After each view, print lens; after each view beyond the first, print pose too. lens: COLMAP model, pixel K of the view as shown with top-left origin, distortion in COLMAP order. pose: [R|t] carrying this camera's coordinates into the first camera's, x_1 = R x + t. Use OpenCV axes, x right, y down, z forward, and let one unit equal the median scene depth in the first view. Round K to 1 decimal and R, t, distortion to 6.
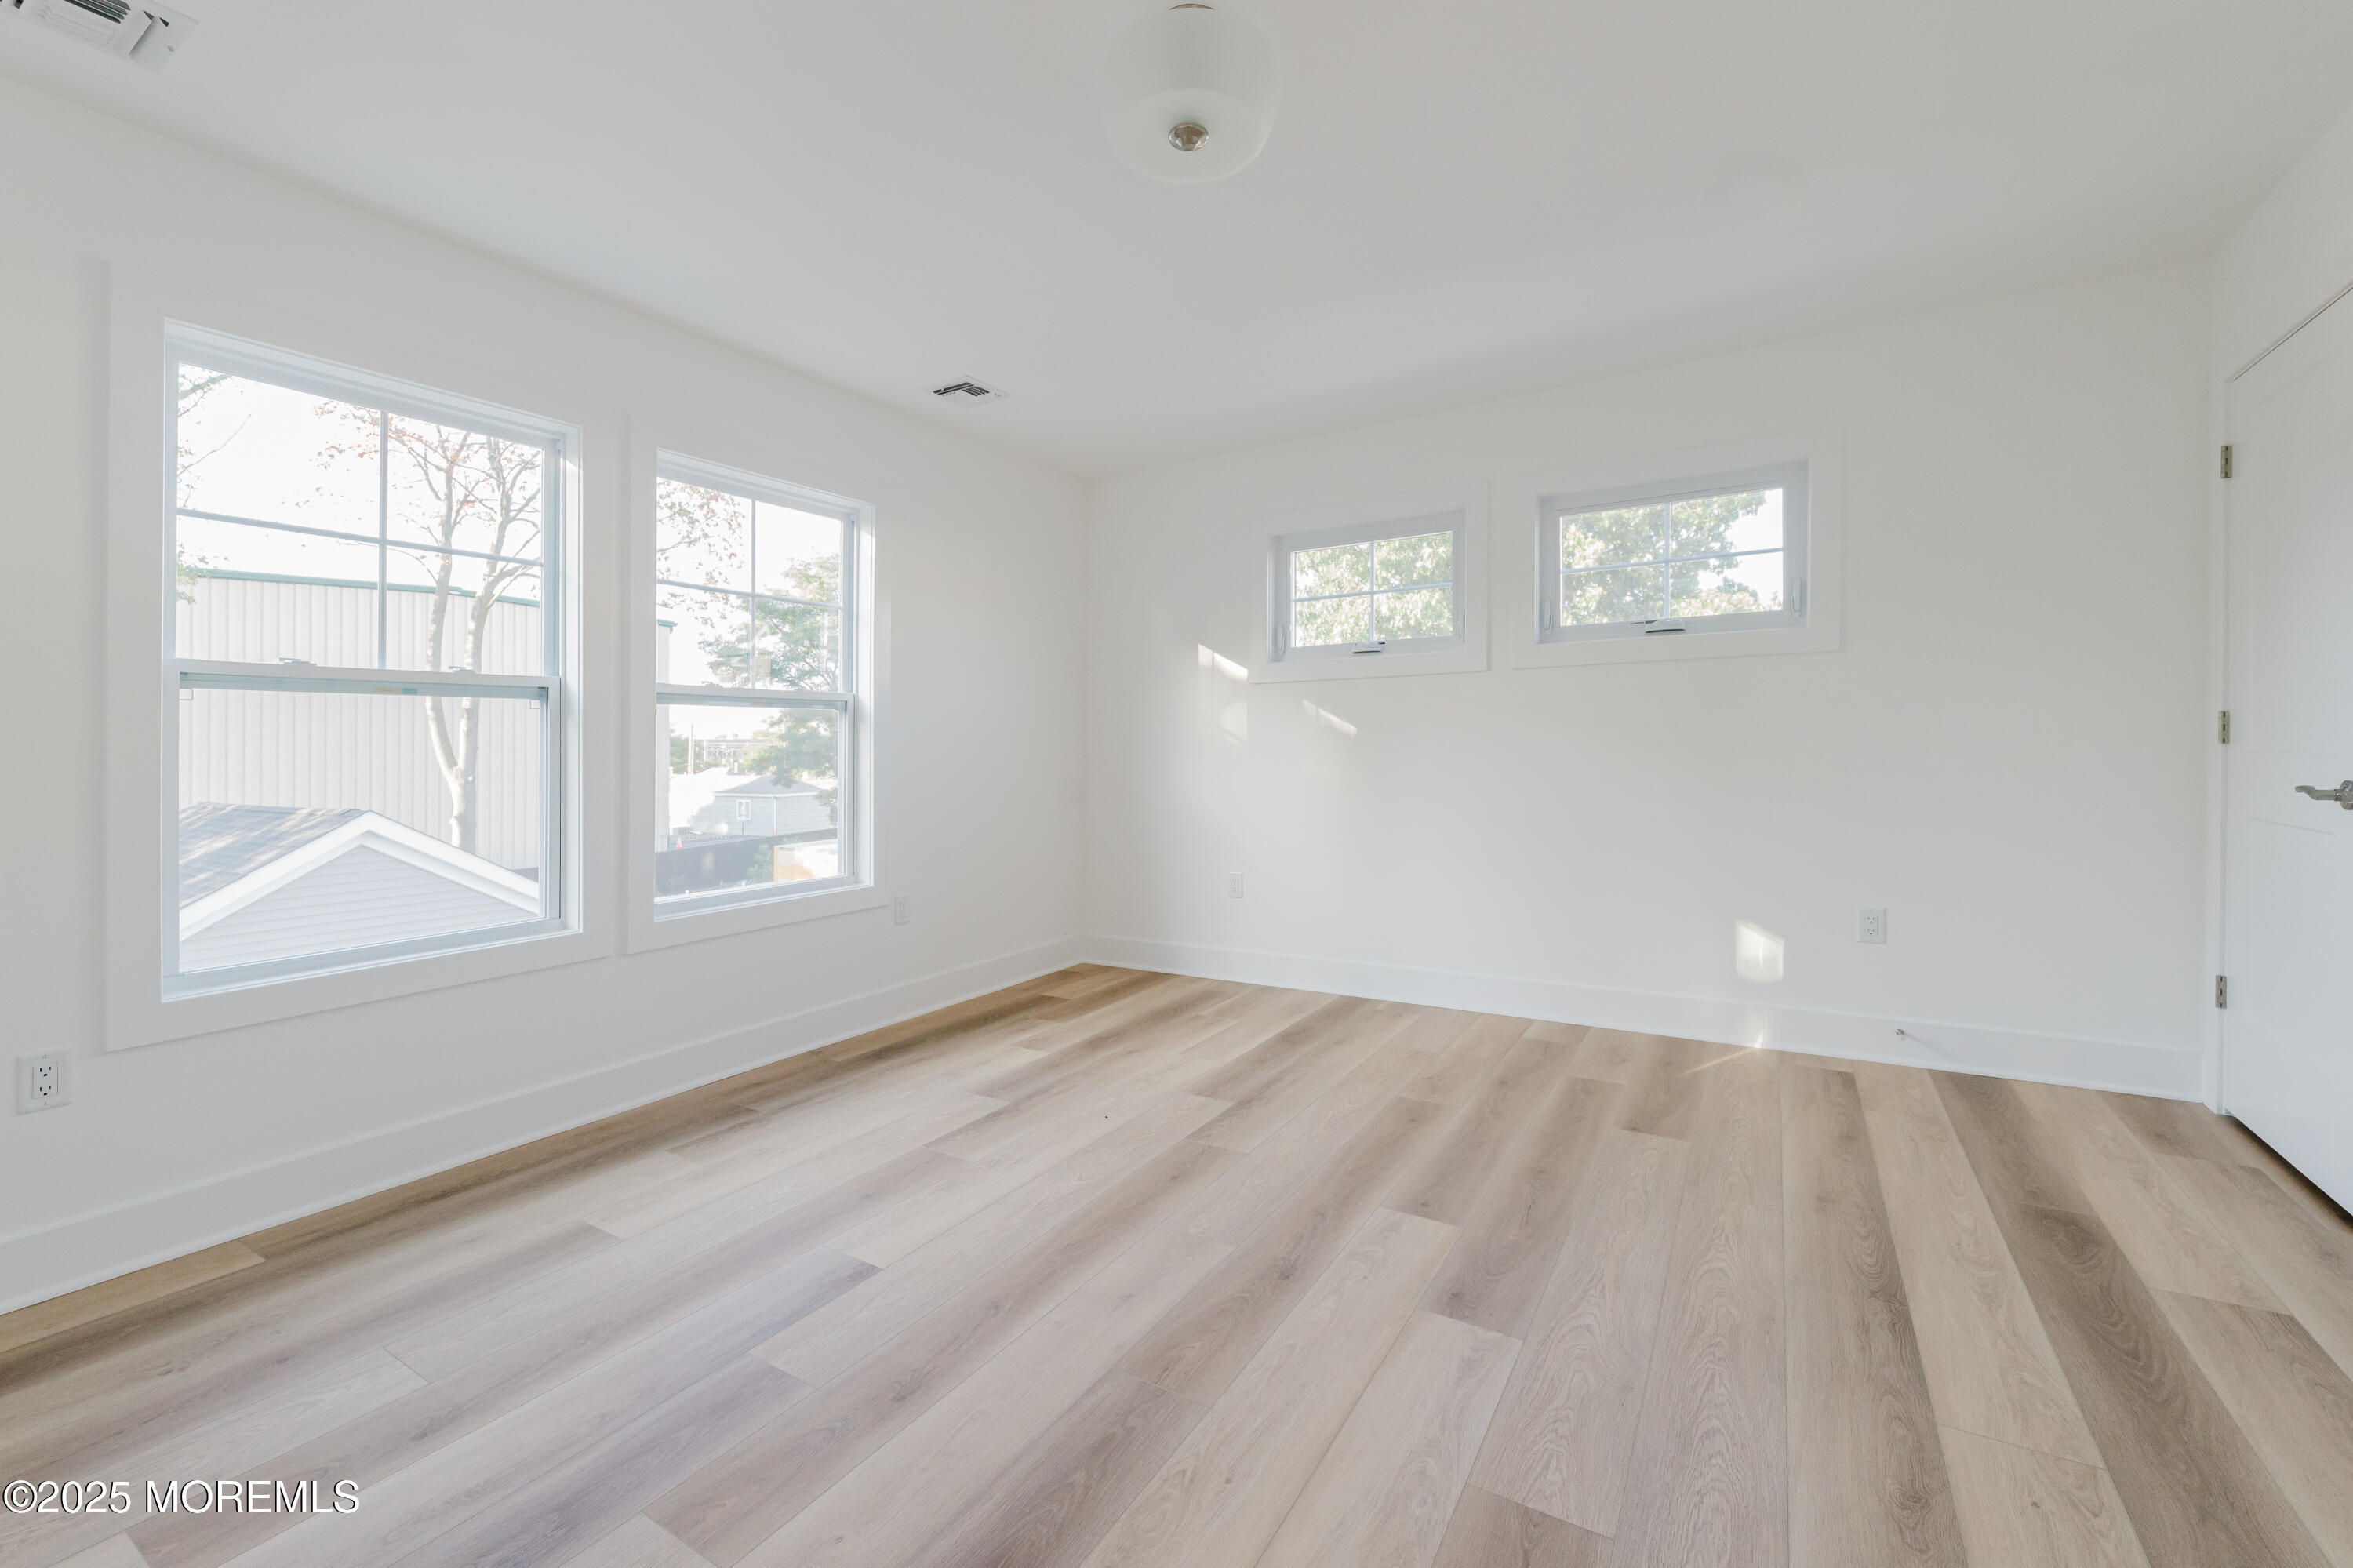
lens RADIAL K [[969.7, 0, 1177.6], [0, 969.7, 753.5], [0, 0, 1]] dist [0.020783, -0.013219]
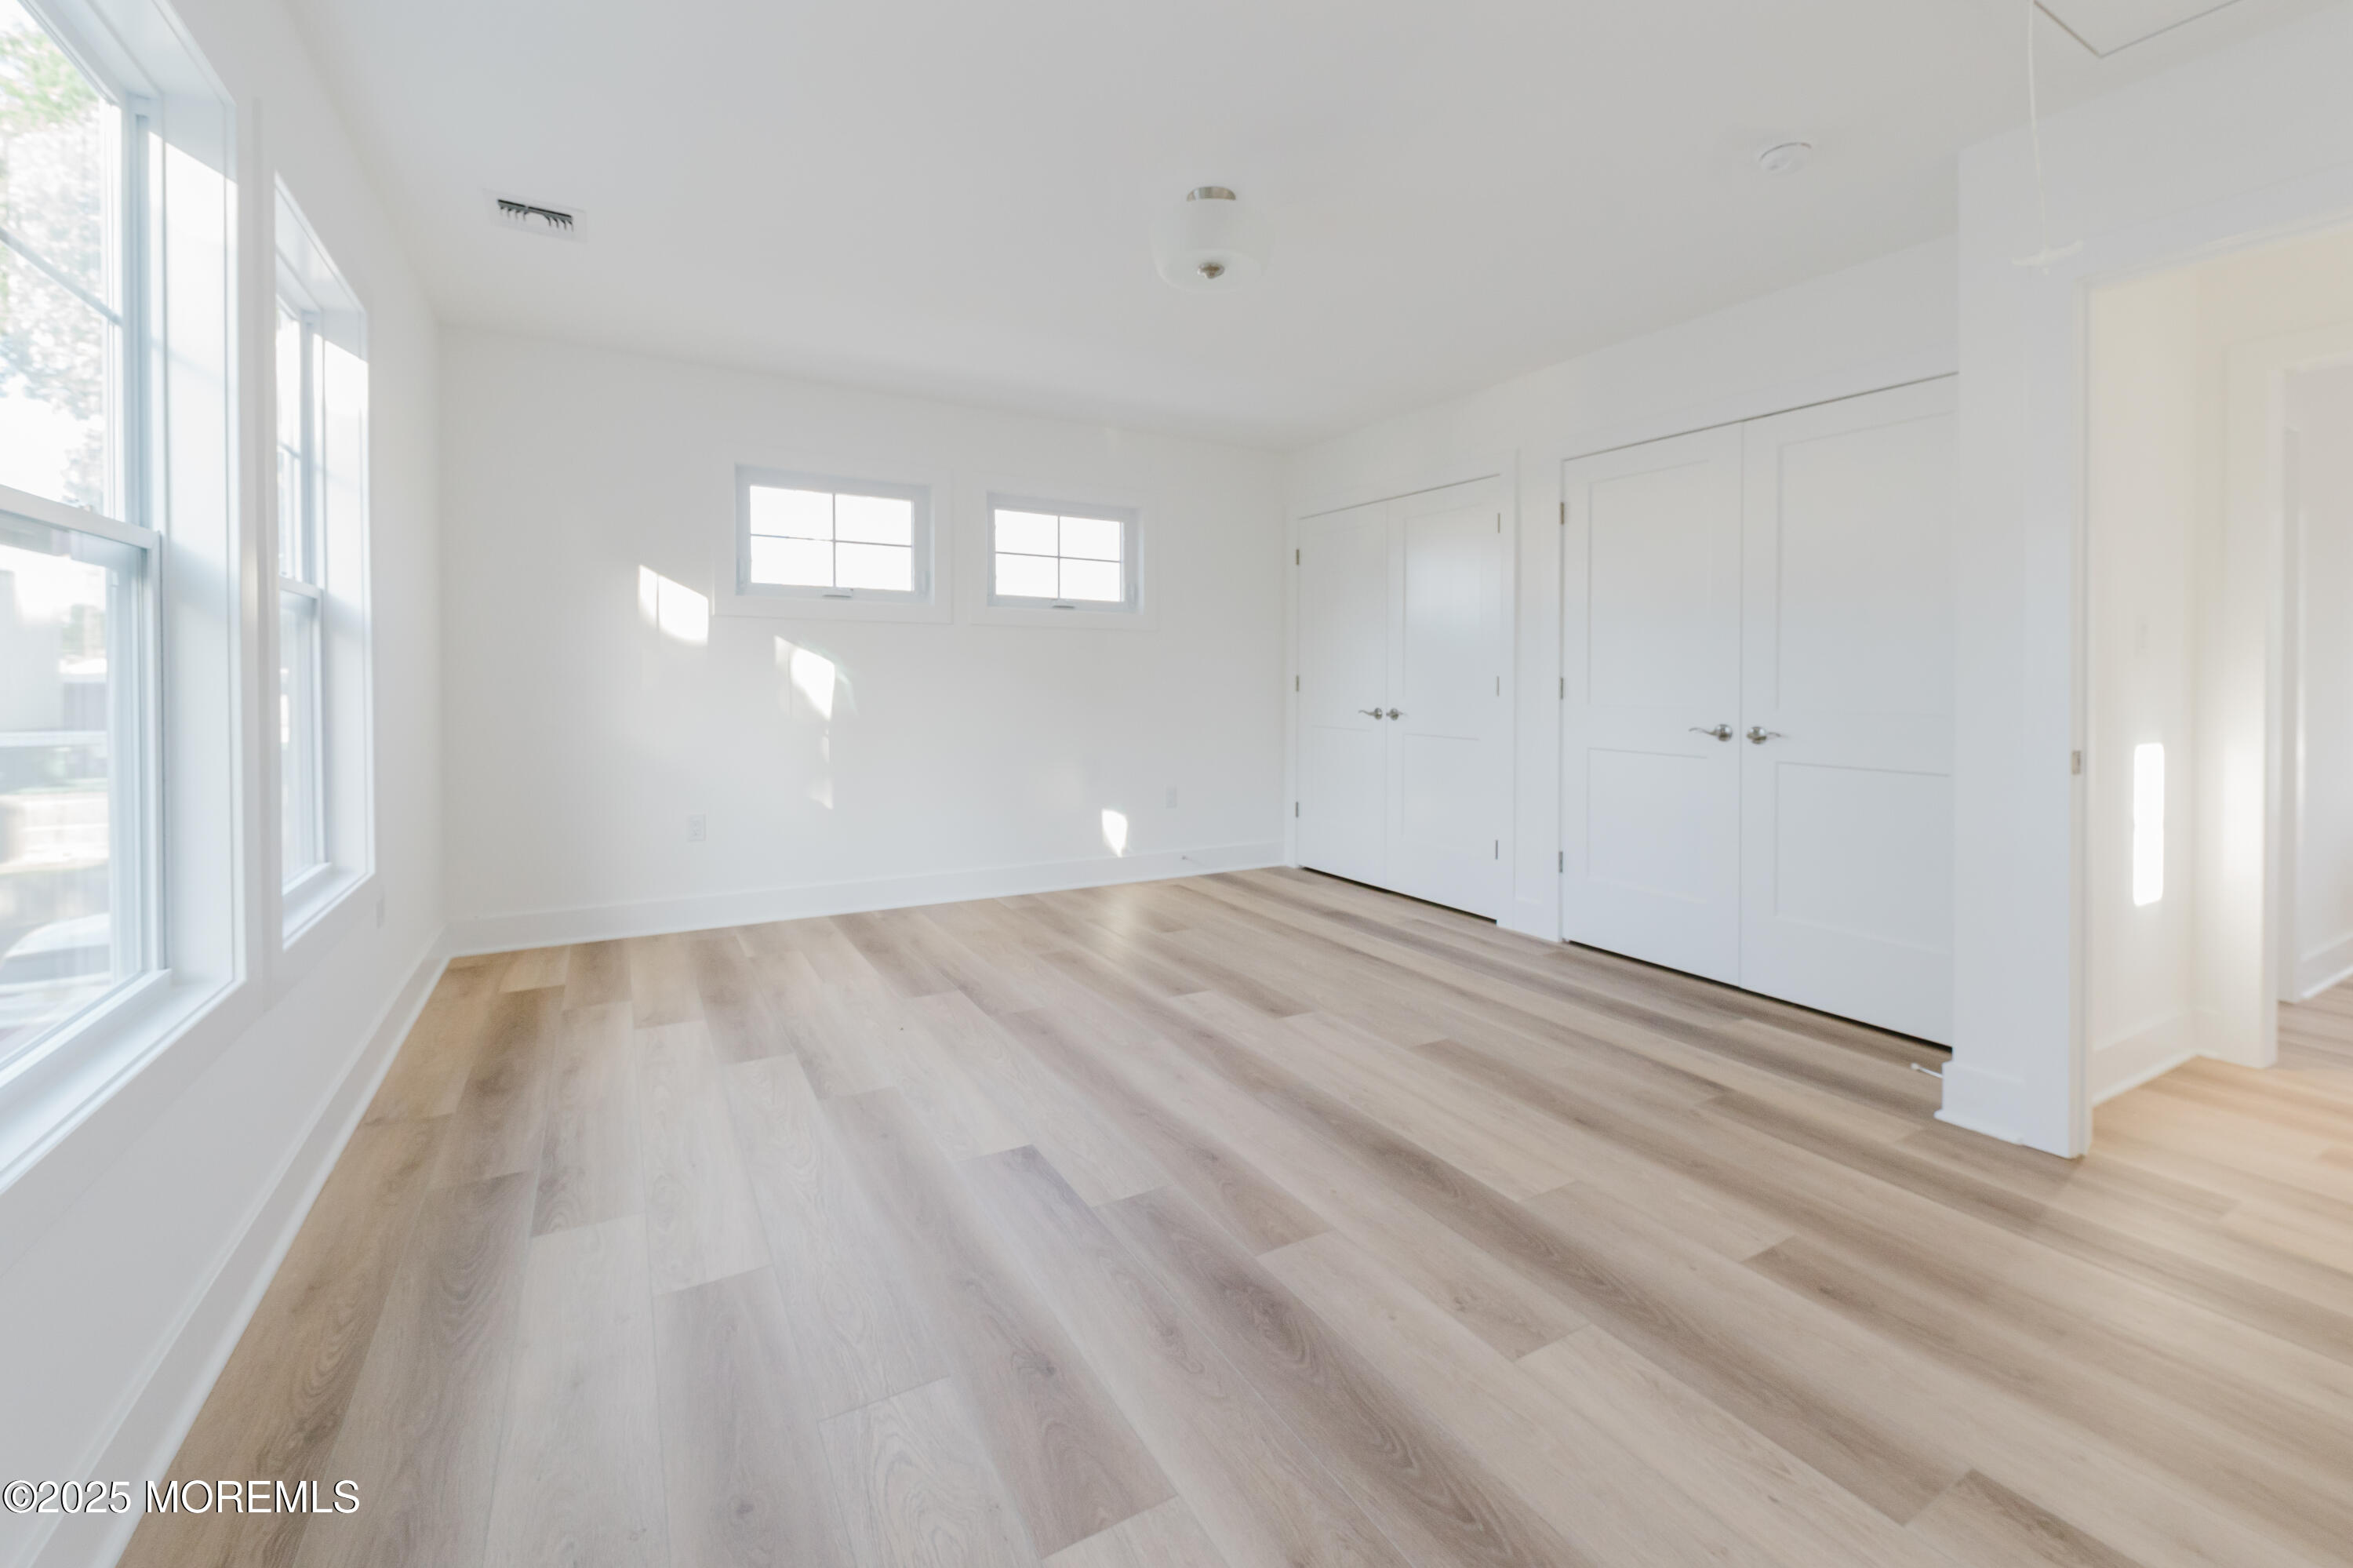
lens RADIAL K [[975.6, 0, 1169.8], [0, 975.6, 724.6], [0, 0, 1]] dist [0.001110, -0.000003]
pose [[0.472962, -0.021205, 0.880828, -0.830503], [-0.015332, 0.999361, 0.032291, -0.003819], [-0.880949, -0.028777, 0.472335, 0.222696]]
